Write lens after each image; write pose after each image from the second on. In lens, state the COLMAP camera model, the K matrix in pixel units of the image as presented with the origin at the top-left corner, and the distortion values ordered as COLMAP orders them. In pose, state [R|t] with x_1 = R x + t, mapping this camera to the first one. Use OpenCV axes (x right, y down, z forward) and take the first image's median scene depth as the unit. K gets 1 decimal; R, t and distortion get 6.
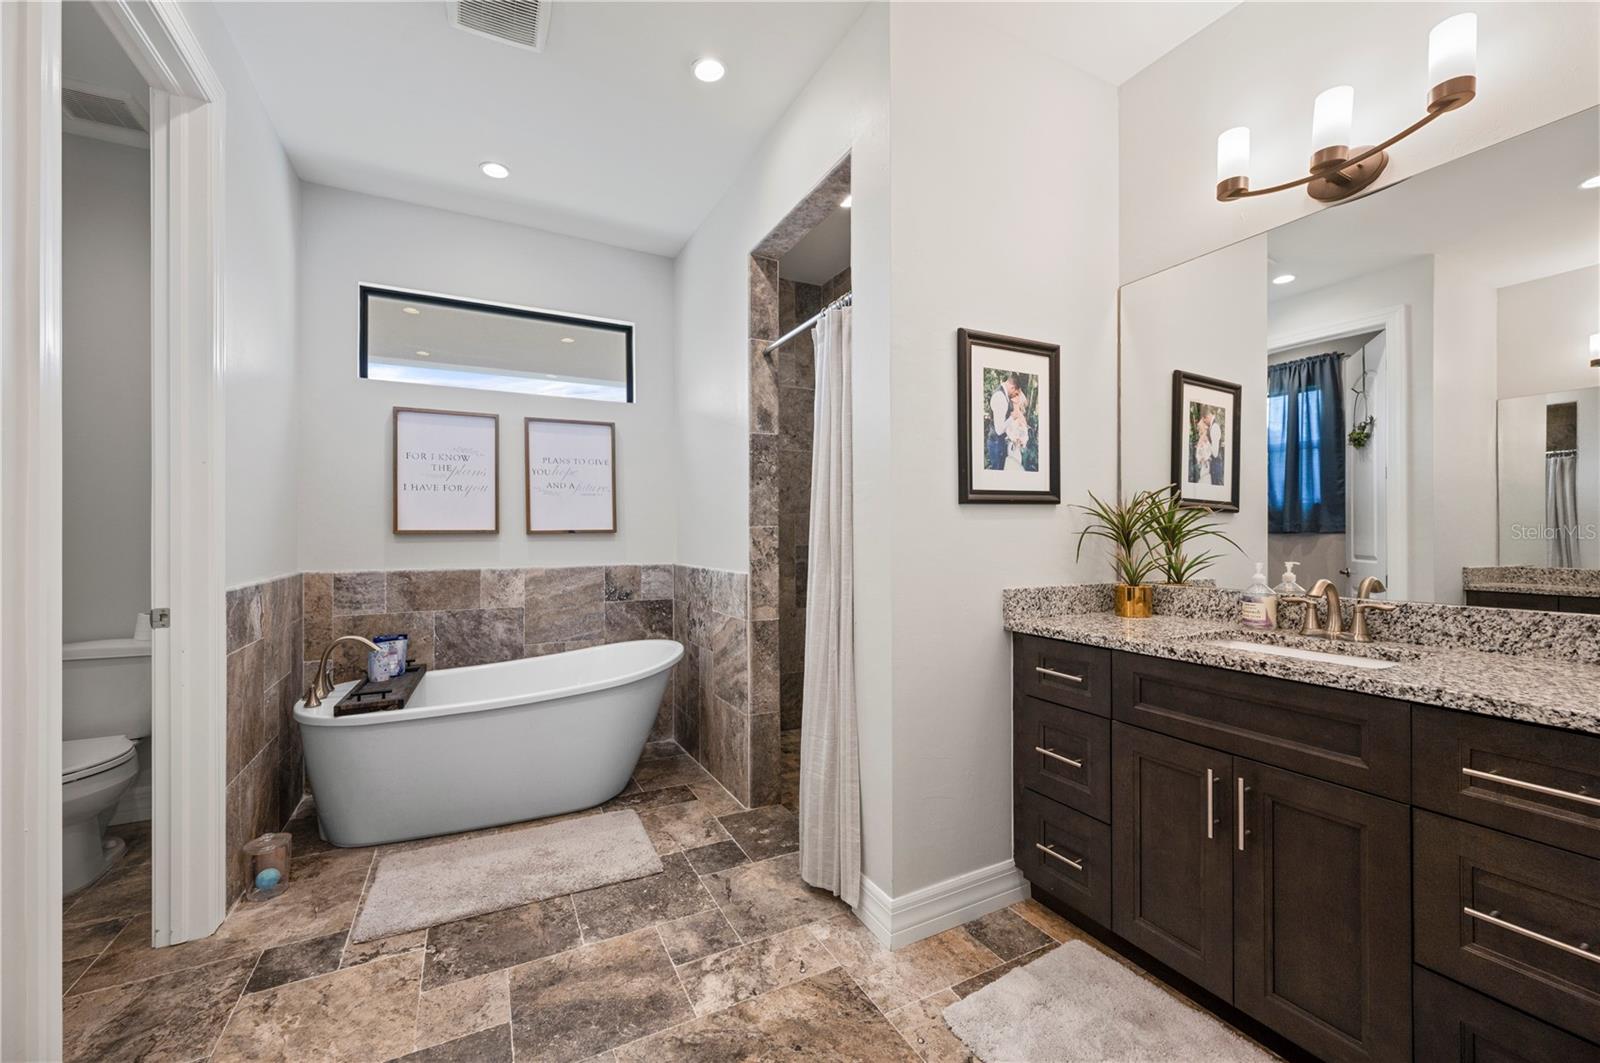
lens RADIAL K [[633.1, 0, 799.1], [0, 633.1, 527.7], [0, 0, 1]] dist [-0.000858, 0.000091]
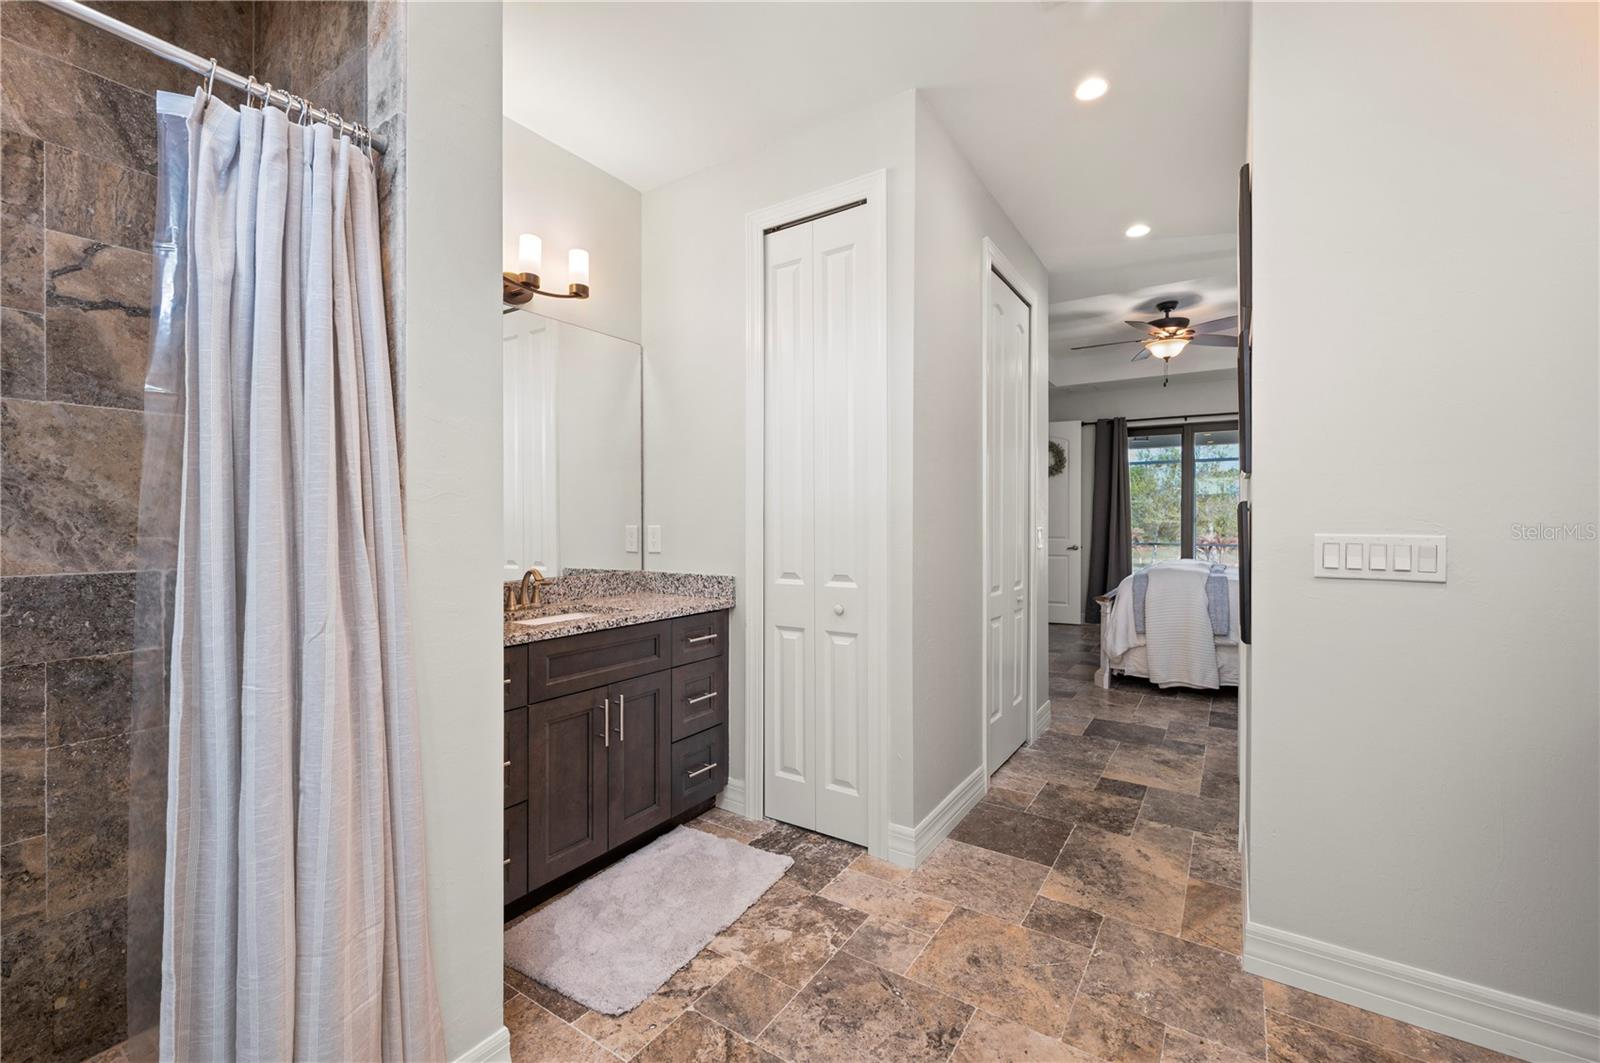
lens RADIAL K [[669.2, 0, 796.3], [0, 669.2, 524.6], [0, 0, 1]] dist [-0.000437, -0.000434]
pose [[-0.483608, -0.000687, 0.875285, -0.521862], [-0.005393, 0.999983, -0.002195, -0.012626], [-0.875268, -0.005781, -0.483603, 0.778068]]
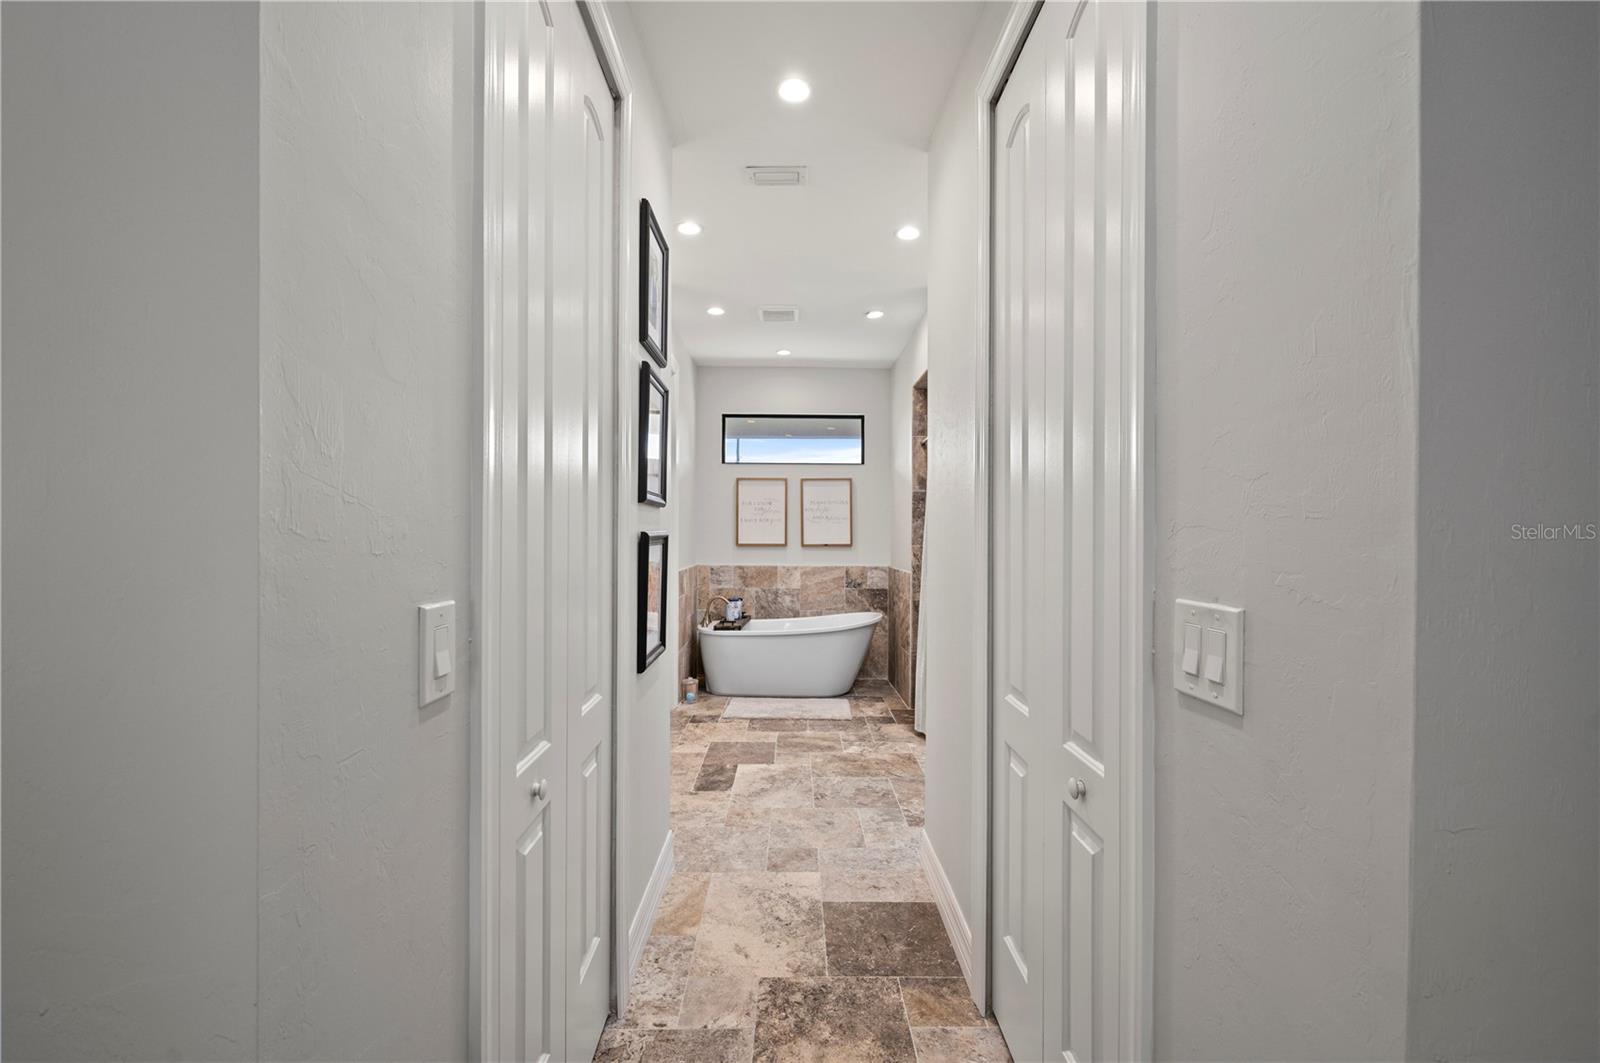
lens RADIAL K [[669.2, 0, 784.5], [0, 669.2, 537.6], [0, 0, 1]] dist [-0.000437, -0.000434]
pose [[0.881553, 0.010476, -0.471969, 0.508168], [-0.004710, 0.999899, 0.013398, -0.049420], [0.472062, -0.009588, 0.881513, -0.821872]]
